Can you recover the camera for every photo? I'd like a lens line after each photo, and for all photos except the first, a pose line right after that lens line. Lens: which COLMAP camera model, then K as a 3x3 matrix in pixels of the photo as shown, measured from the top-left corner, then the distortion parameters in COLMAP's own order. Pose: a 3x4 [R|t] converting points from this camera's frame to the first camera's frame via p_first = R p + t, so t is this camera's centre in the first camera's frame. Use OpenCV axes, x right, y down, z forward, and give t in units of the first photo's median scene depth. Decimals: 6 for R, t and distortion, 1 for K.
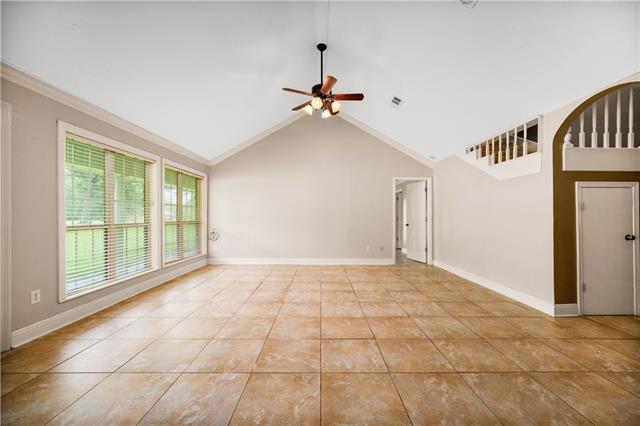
lens RADIAL K [[255.6, 0, 324.7], [0, 255.6, 212.6], [0, 0, 1]] dist [-0.001724, -0.000278]
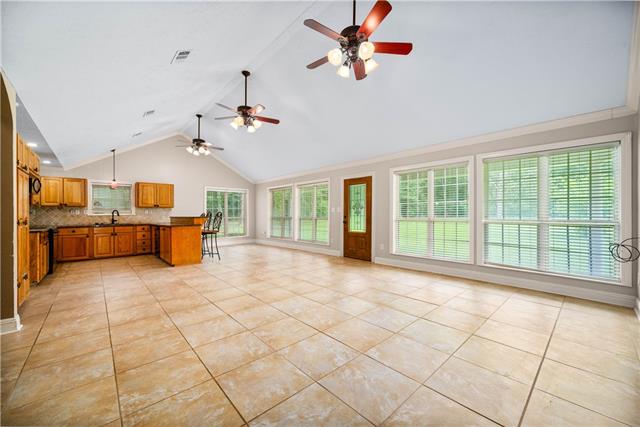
lens RADIAL K [[252.4, 0, 320.0], [0, 252.4, 213.5], [0, 0, 1]] dist [-0.001465, -0.000297]
pose [[-0.755738, 0.001151, -0.654873, 0.627027], [0.010955, 0.999881, -0.010886, 0.026218], [0.654782, -0.015401, -0.755661, 1.764486]]
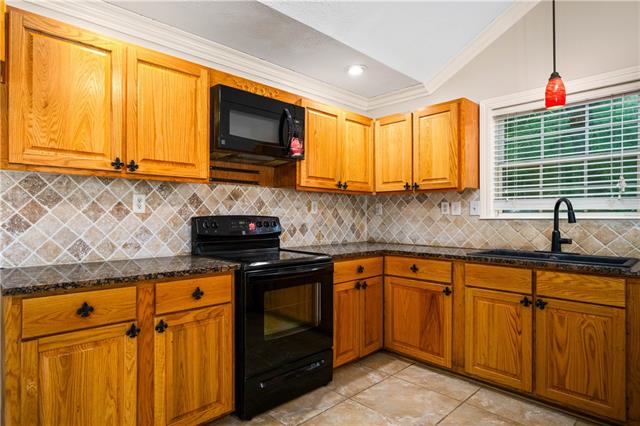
lens RADIAL K [[360.3, 0, 277.7], [0, 360.3, 214.6], [0, 0, 1]] dist [-0.000968, -0.000457]
pose [[-0.647580, -0.004515, 0.761984, 0.340378], [-0.011847, 0.999921, -0.004143, -0.002521], [-0.761905, -0.011710, -0.647583, -0.103973]]
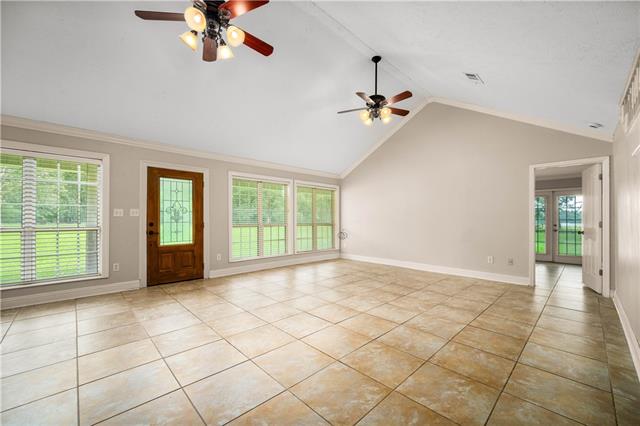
lens RADIAL K [[259.9, 0, 320.7], [0, 259.9, 219.2], [0, 0, 1]] dist [-0.000062, -0.000020]
pose [[0.683003, 0.000154, -0.730416, 0.745697], [0.009331, 0.999917, 0.008936, 0.002606], [0.730356, -0.012919, 0.682944, 0.107817]]
